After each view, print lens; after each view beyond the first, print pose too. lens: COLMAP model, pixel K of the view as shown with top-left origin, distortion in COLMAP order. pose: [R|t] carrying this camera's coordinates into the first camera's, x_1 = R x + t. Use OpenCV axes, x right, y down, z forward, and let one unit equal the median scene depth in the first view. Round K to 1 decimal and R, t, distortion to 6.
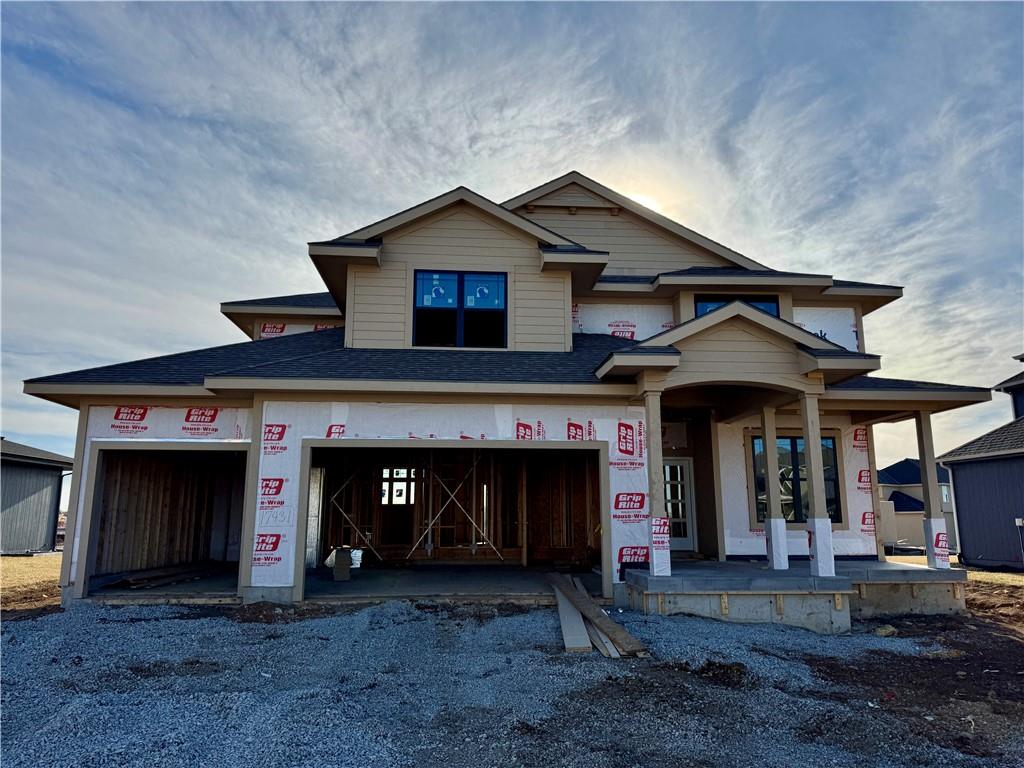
lens RADIAL K [[709.7, 0, 512.2], [0, 709.7, 384.5], [0, 0, 1]] dist [0.044775, -0.011025]
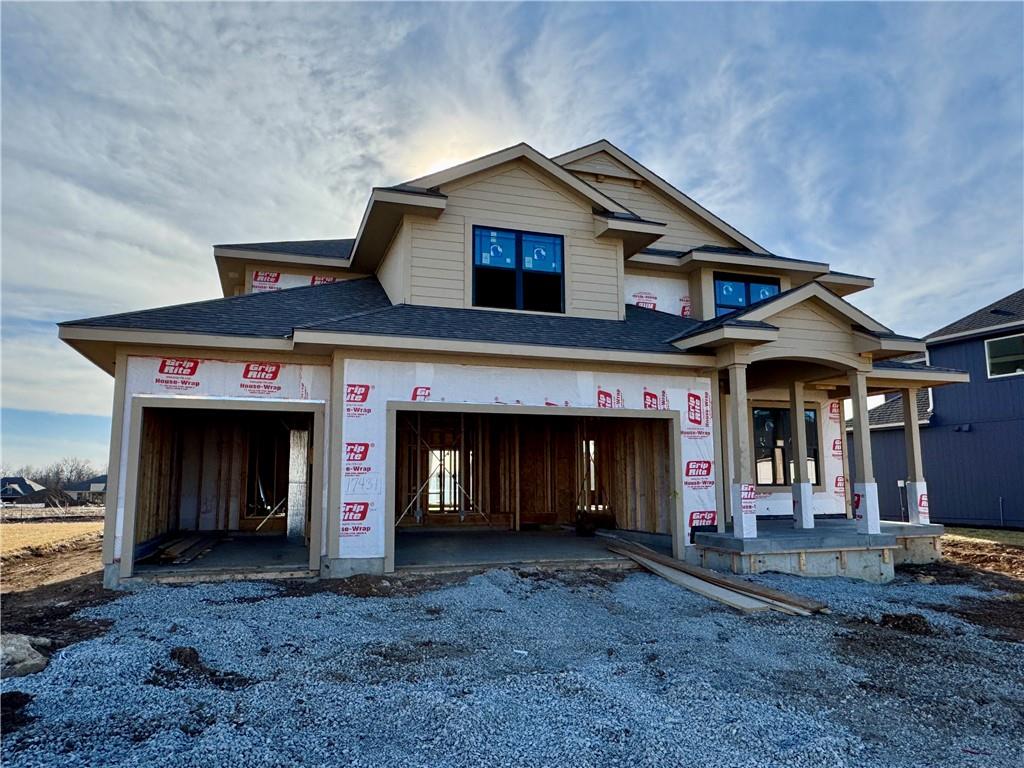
lens RADIAL K [[709.7, 0, 508.3], [0, 709.7, 393.3], [0, 0, 1]] dist [0.044775, -0.011025]
pose [[0.967409, 0.026553, 0.251821, -0.343910], [-0.041908, 0.997562, 0.055808, 0.007345], [-0.249725, -0.064543, 0.966163, 0.060147]]
